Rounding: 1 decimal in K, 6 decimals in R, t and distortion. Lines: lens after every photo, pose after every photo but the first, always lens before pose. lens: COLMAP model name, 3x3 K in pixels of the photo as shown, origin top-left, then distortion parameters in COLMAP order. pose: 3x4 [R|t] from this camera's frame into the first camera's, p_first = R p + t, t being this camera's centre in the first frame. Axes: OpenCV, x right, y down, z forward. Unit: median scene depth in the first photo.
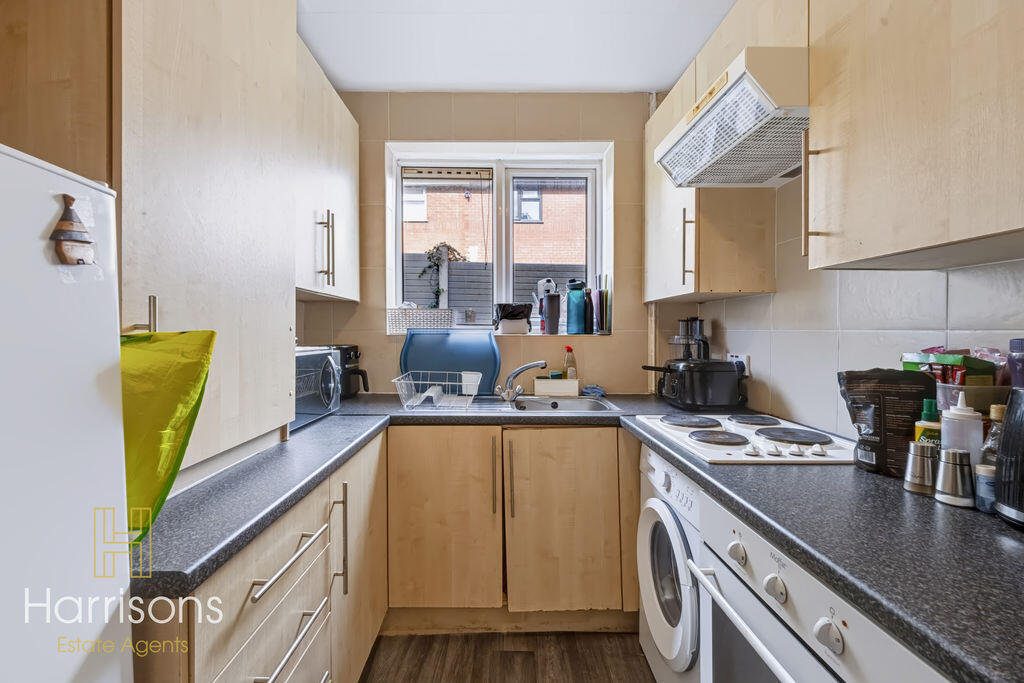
lens RADIAL K [[432.8, 0, 512.0], [0, 432.8, 341.5], [0, 0, 1]] dist [0.003566, -0.000439]
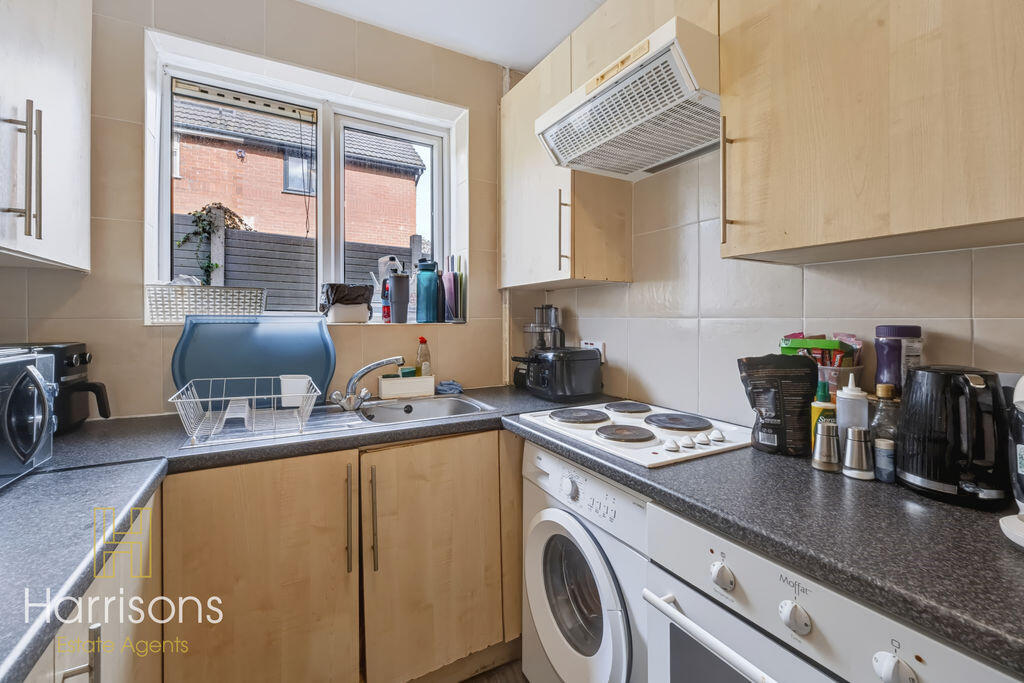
lens RADIAL K [[427.0, 0, 516.5], [0, 427.0, 320.7], [0, 0, 1]] dist [0.009059, -0.006528]
pose [[0.883825, -0.002649, 0.467810, -0.123257], [0.011572, 0.999802, -0.016201, -0.006388], [-0.467674, 0.019732, 0.883681, 0.223050]]
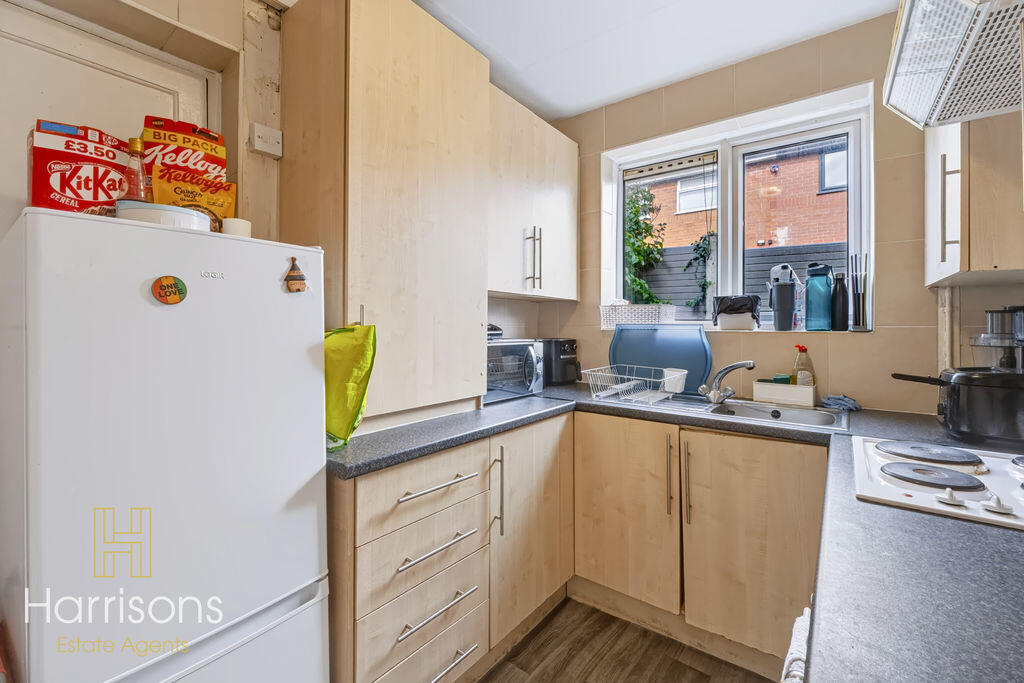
lens RADIAL K [[446.3, 0, 527.8], [0, 446.3, 332.7], [0, 0, 1]] dist [-0.001528, -0.000586]
pose [[0.793172, 0.009943, -0.608916, 0.301812], [-0.016681, 0.999846, -0.005402, 0.000753], [0.608769, 0.014442, 0.793216, 0.007786]]
